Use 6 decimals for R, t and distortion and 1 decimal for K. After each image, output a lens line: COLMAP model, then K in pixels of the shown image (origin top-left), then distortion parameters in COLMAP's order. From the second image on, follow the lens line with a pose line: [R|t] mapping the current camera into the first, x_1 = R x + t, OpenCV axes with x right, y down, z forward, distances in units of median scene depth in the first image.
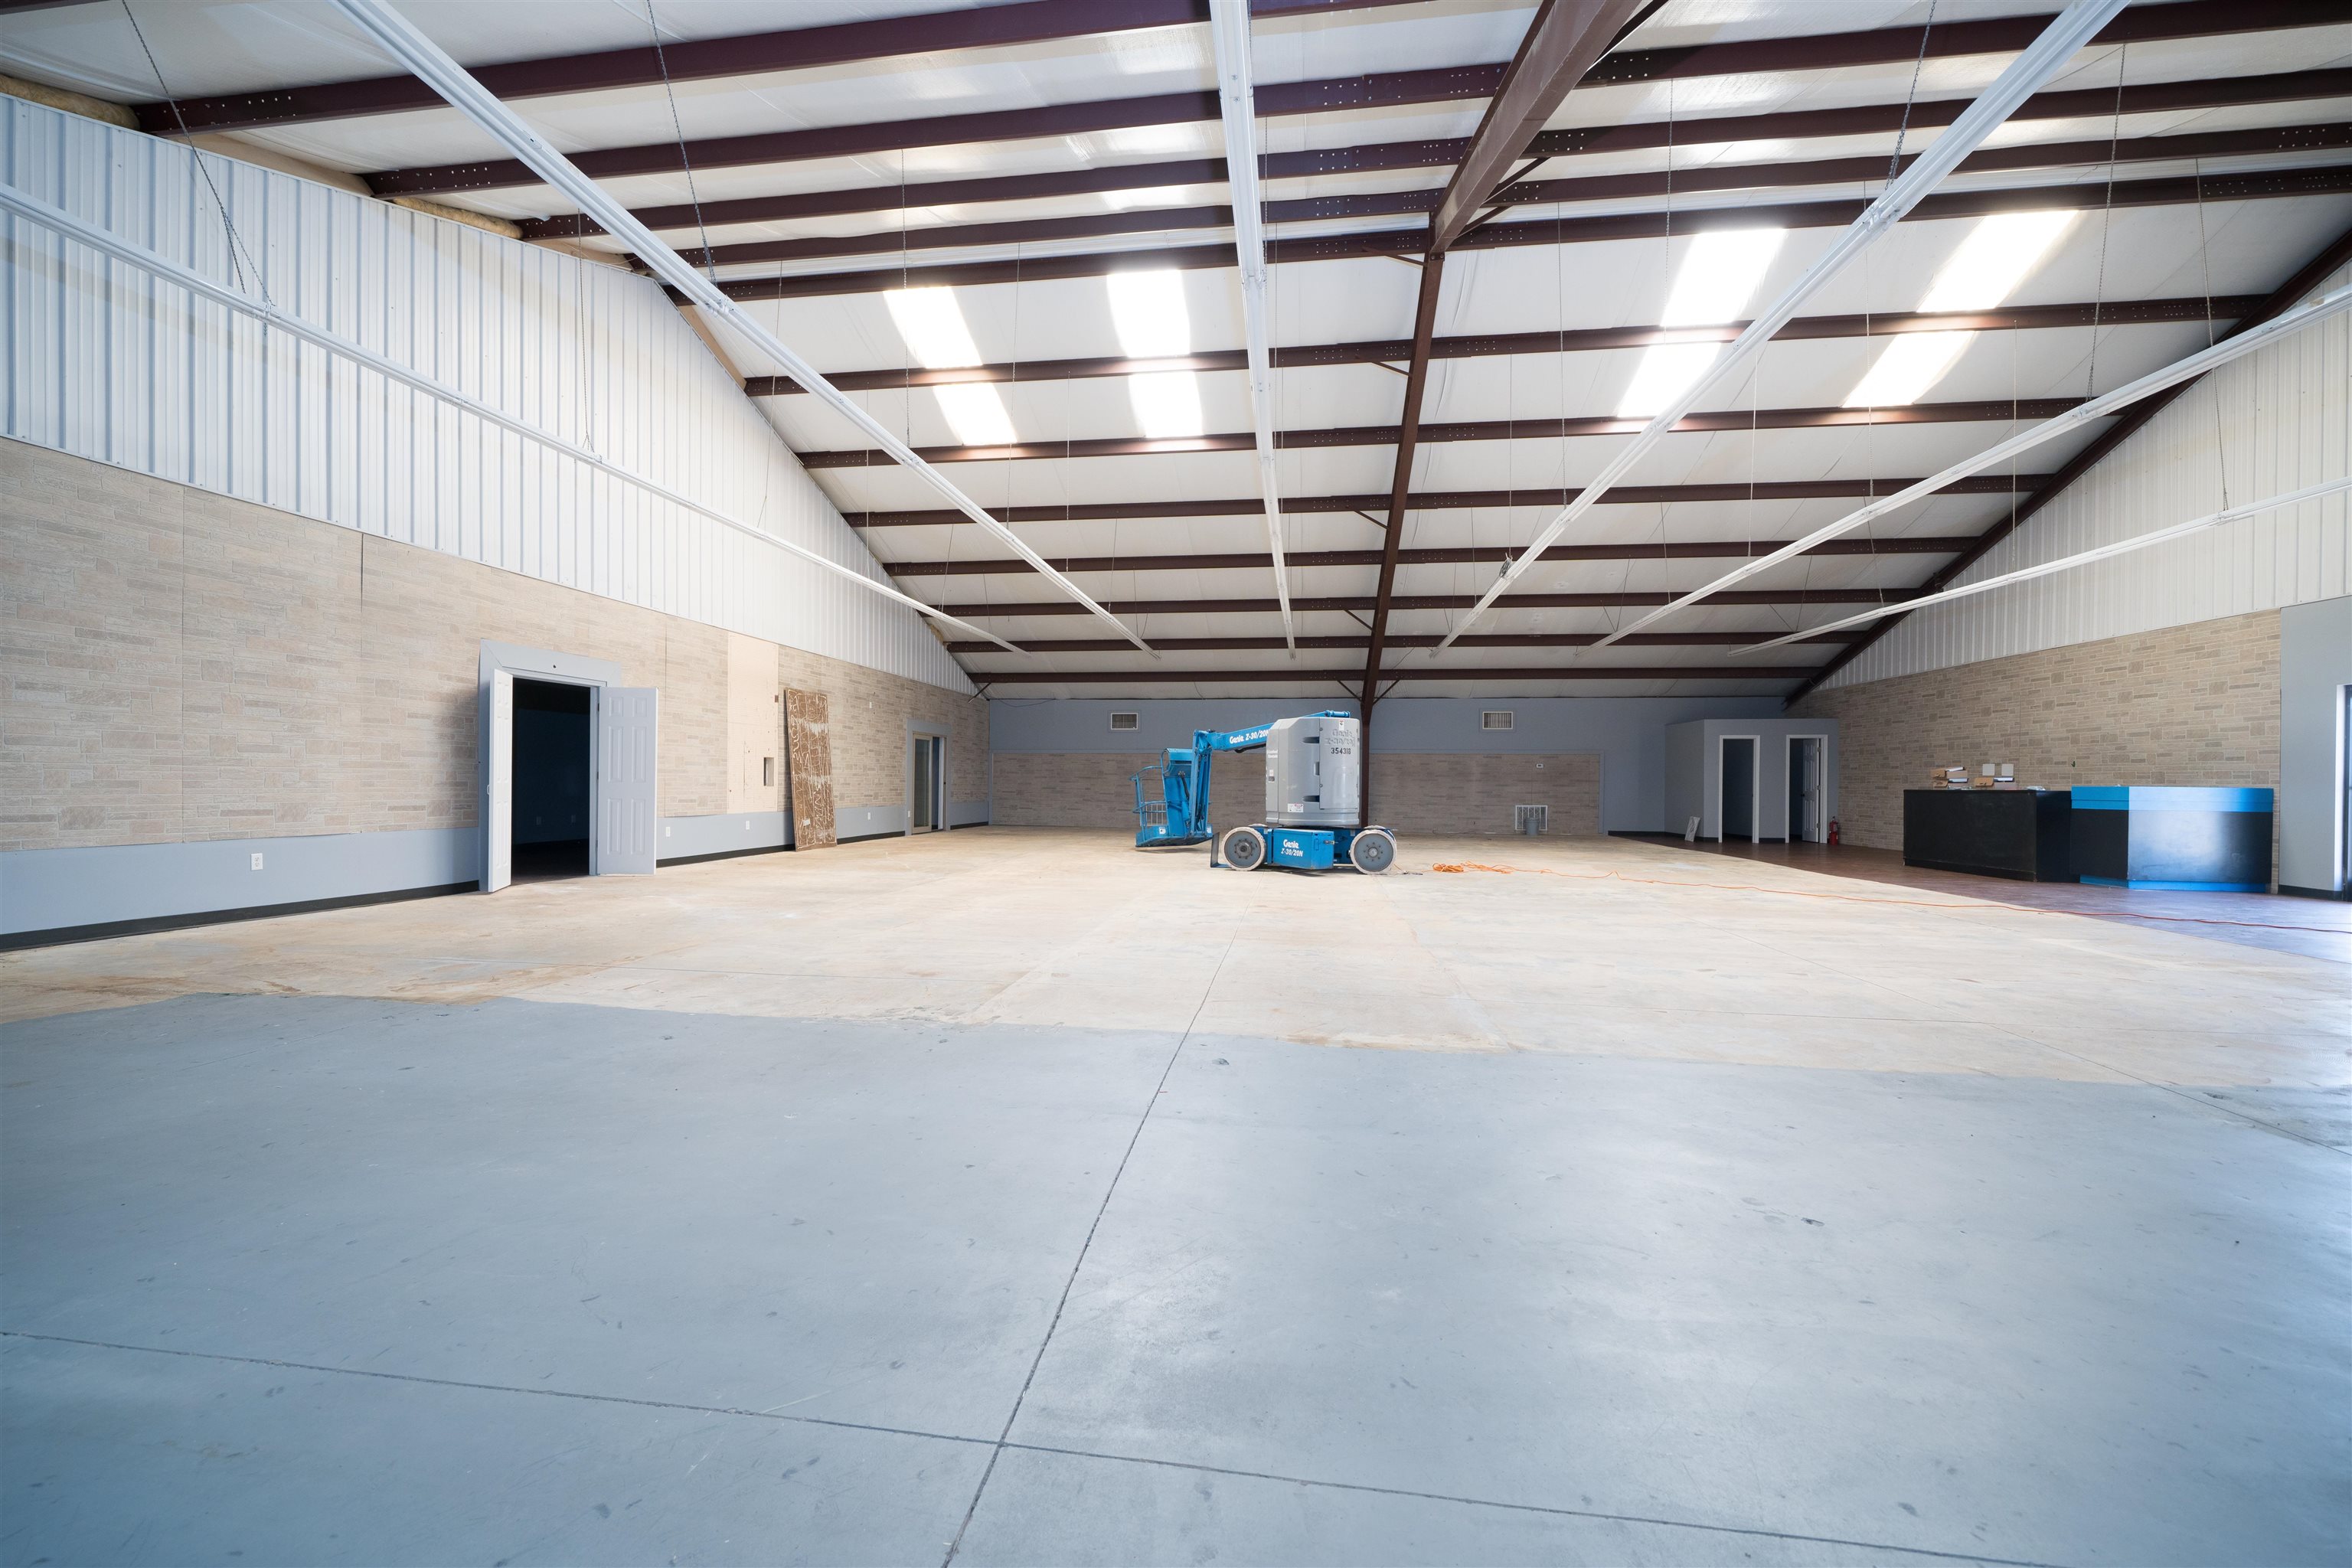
lens RADIAL K [[941.4, 0, 1165.0], [0, 941.4, 782.5], [0, 0, 1]] dist [0.001602, 0.000063]
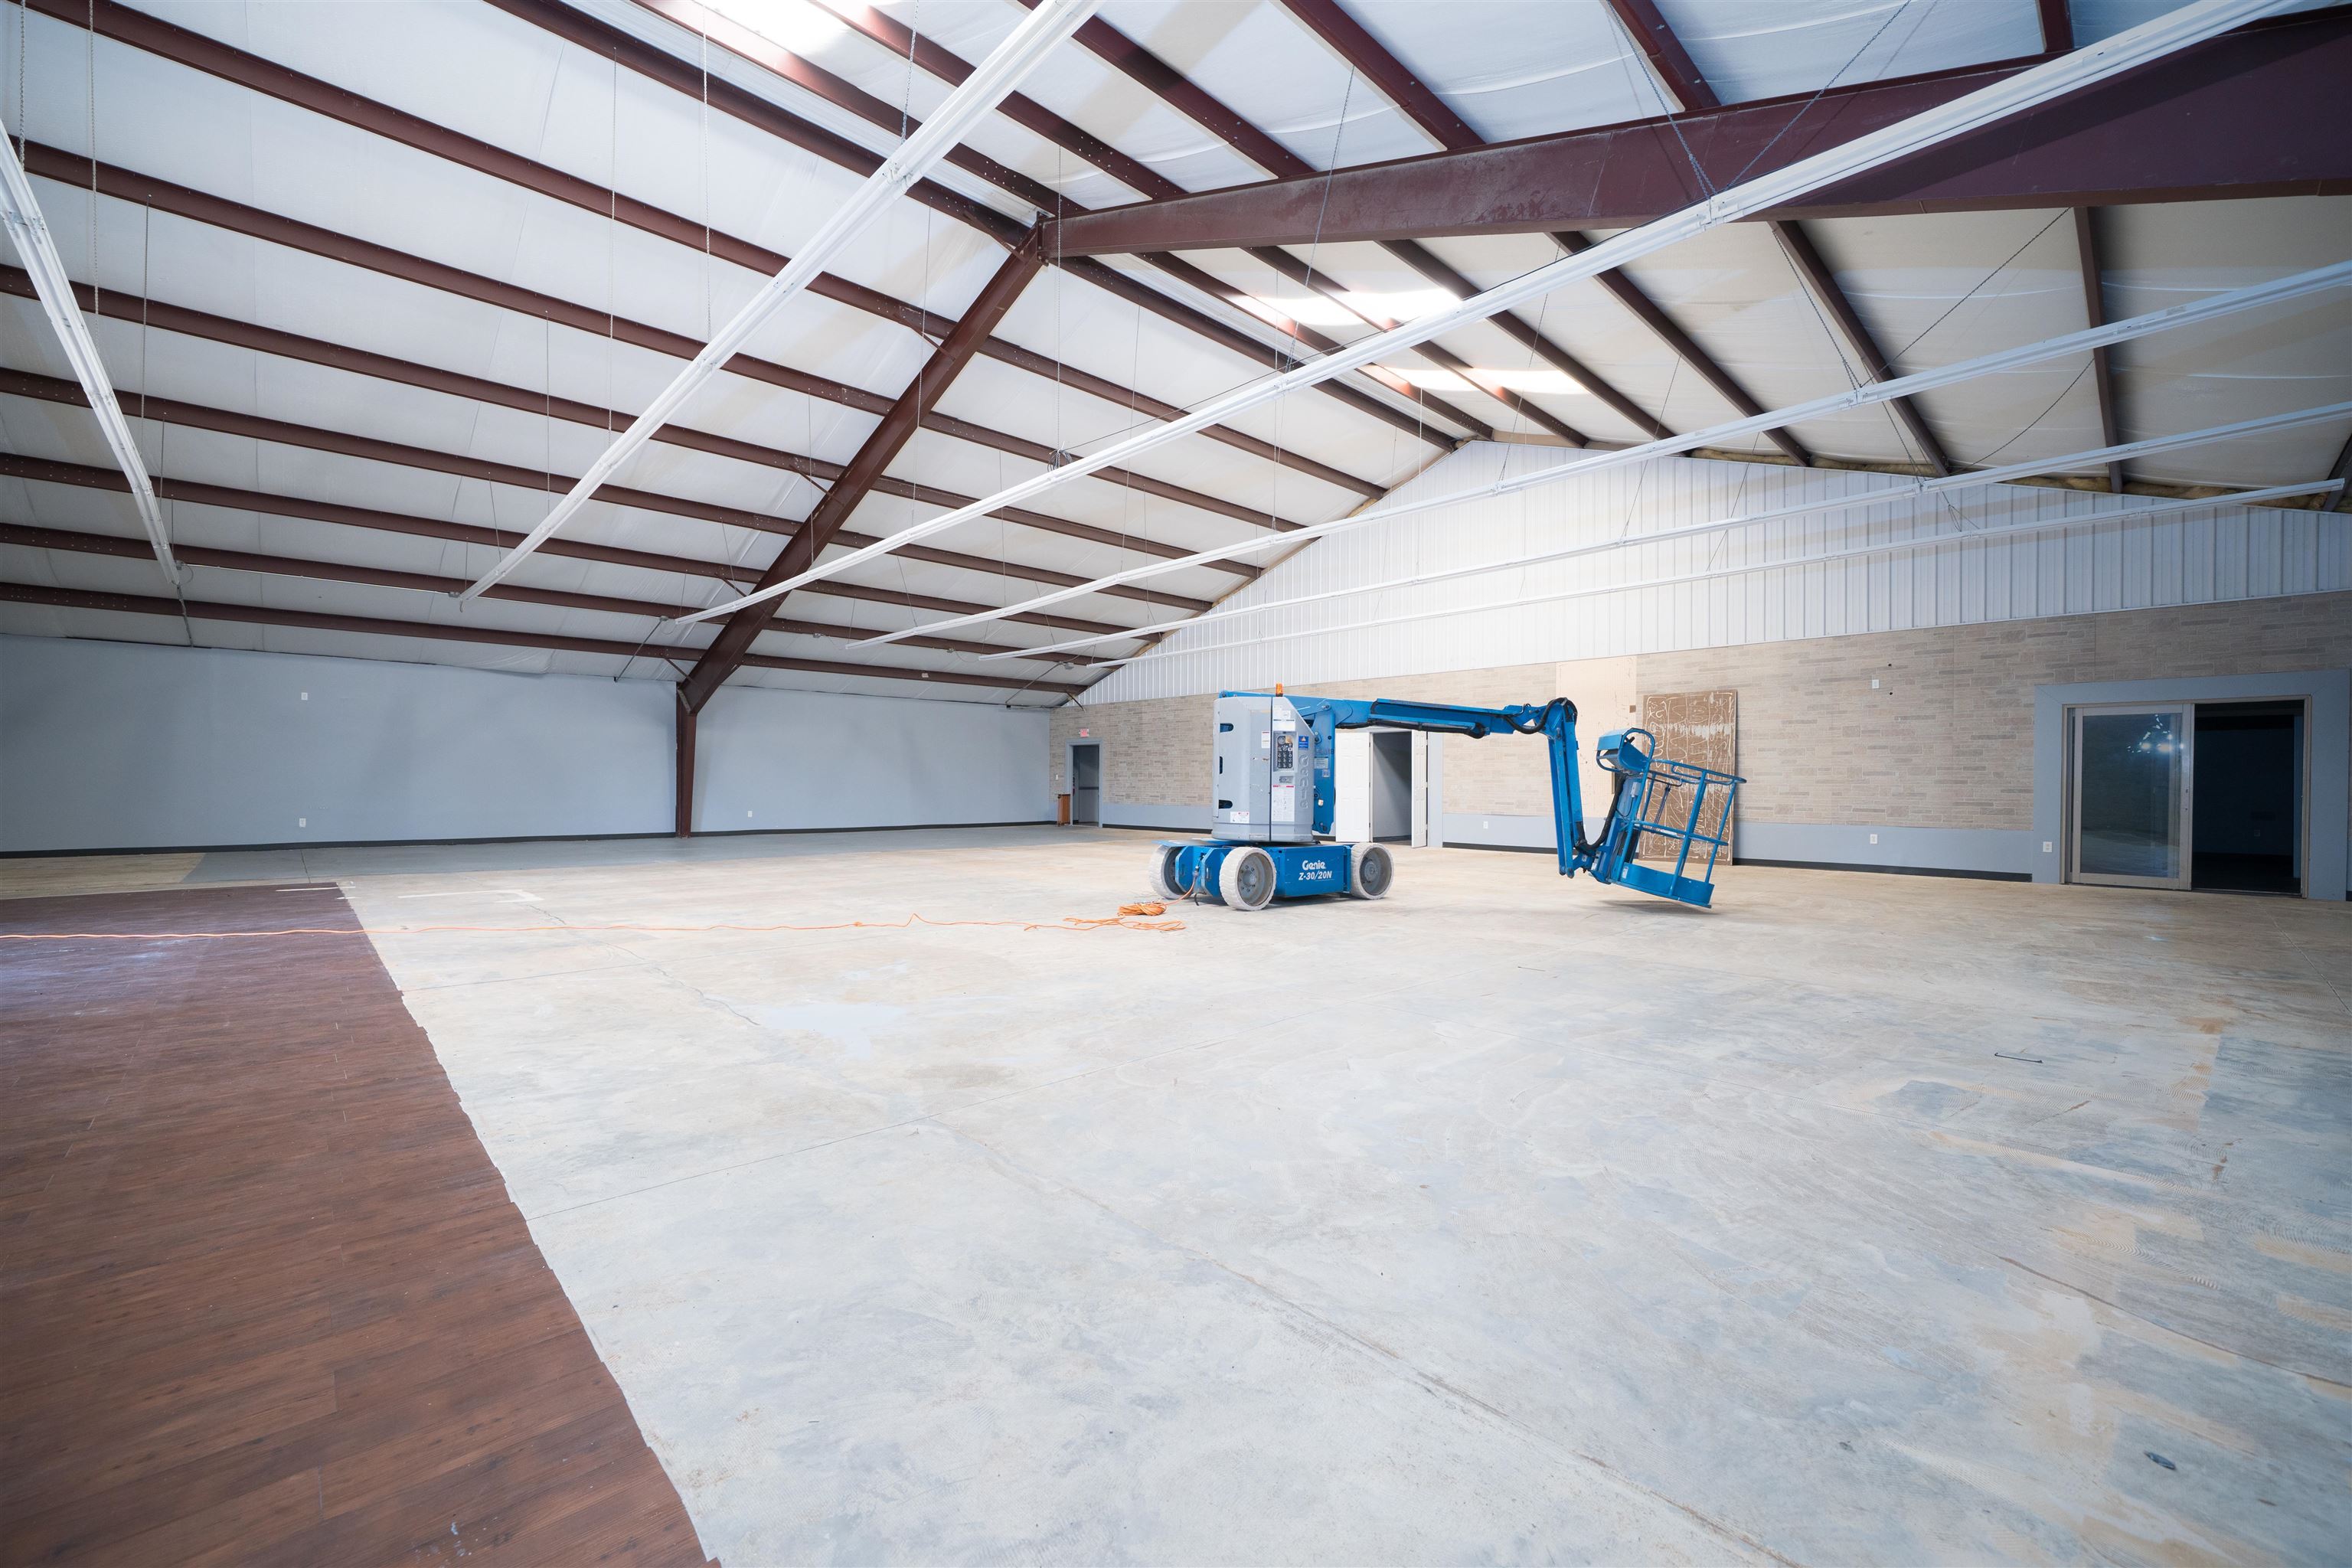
lens RADIAL K [[941.4, 0, 1172.9], [0, 941.4, 785.7], [0, 0, 1]] dist [0.001602, 0.000063]
pose [[-0.615340, -0.008337, -0.788218, 0.703287], [-0.009136, 0.999952, -0.003444, 0.002735], [0.788209, 0.005082, -0.615386, 1.235004]]
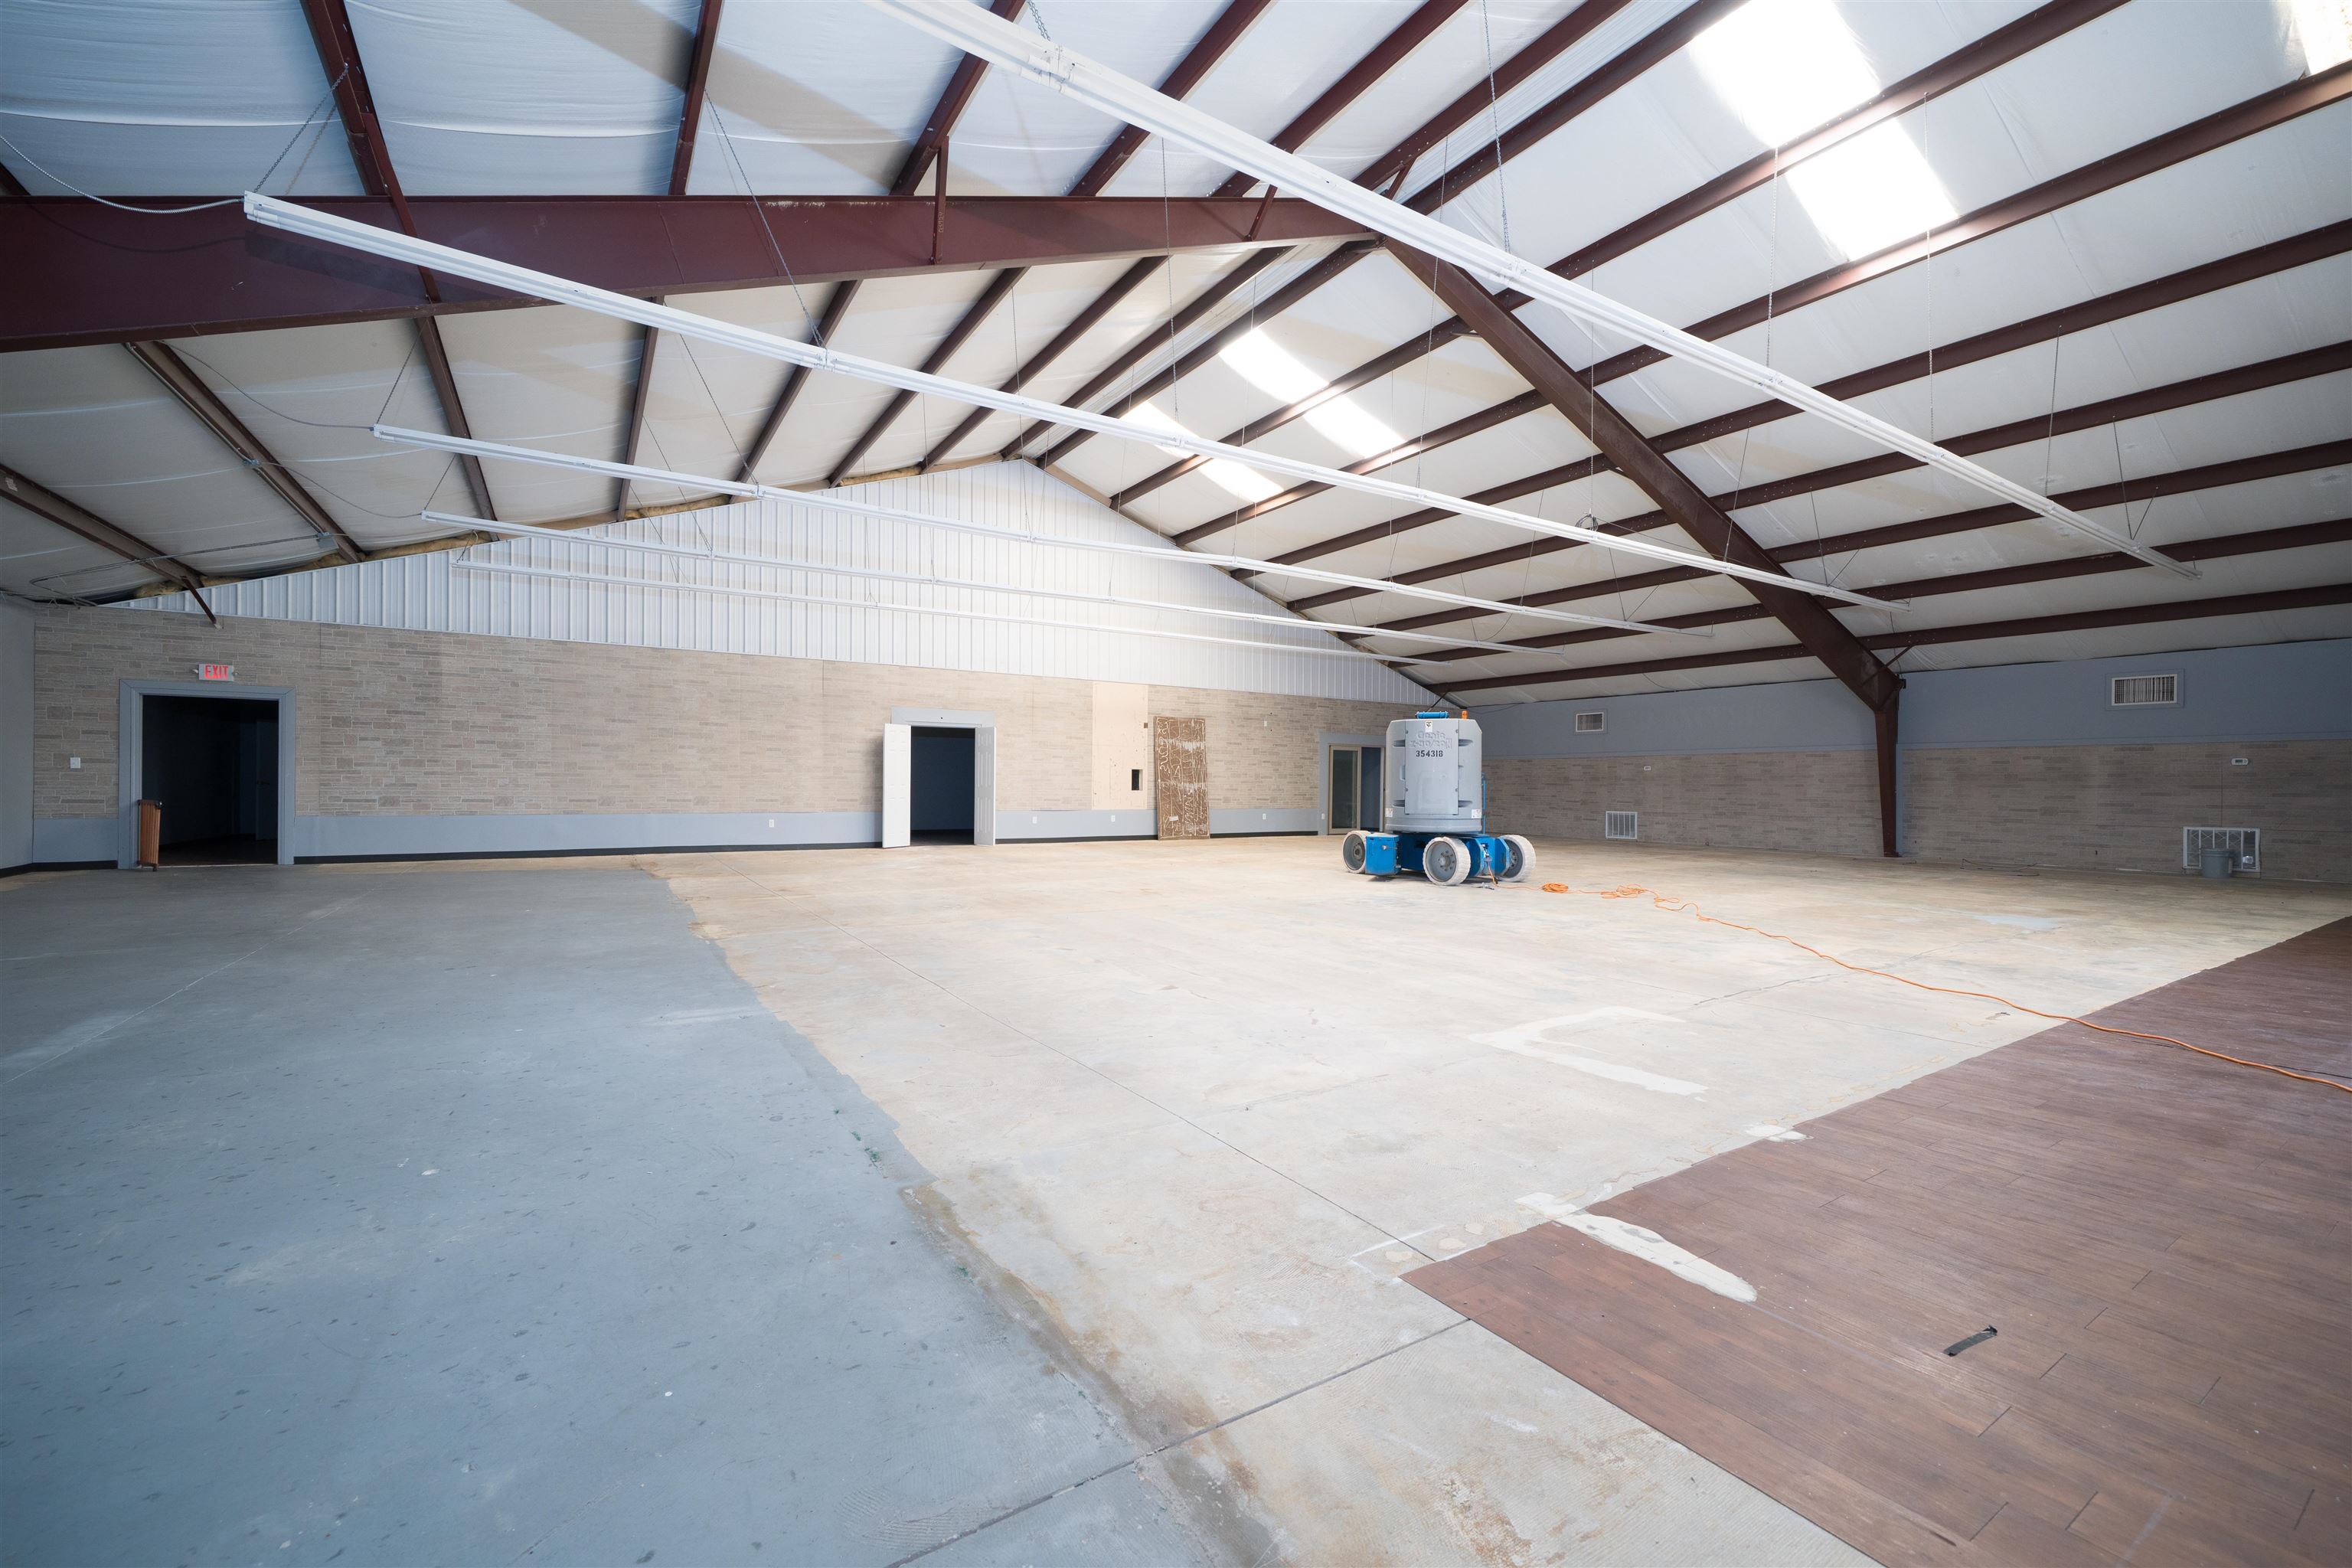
lens RADIAL K [[941.4, 0, 1149.0], [0, 941.4, 786.5], [0, 0, 1]] dist [0.001602, 0.000063]
pose [[0.642863, -0.001985, -0.765978, 0.616236], [-0.002722, 0.999984, -0.004876, 0.004423], [0.765976, 0.005220, 0.642848, 0.141847]]
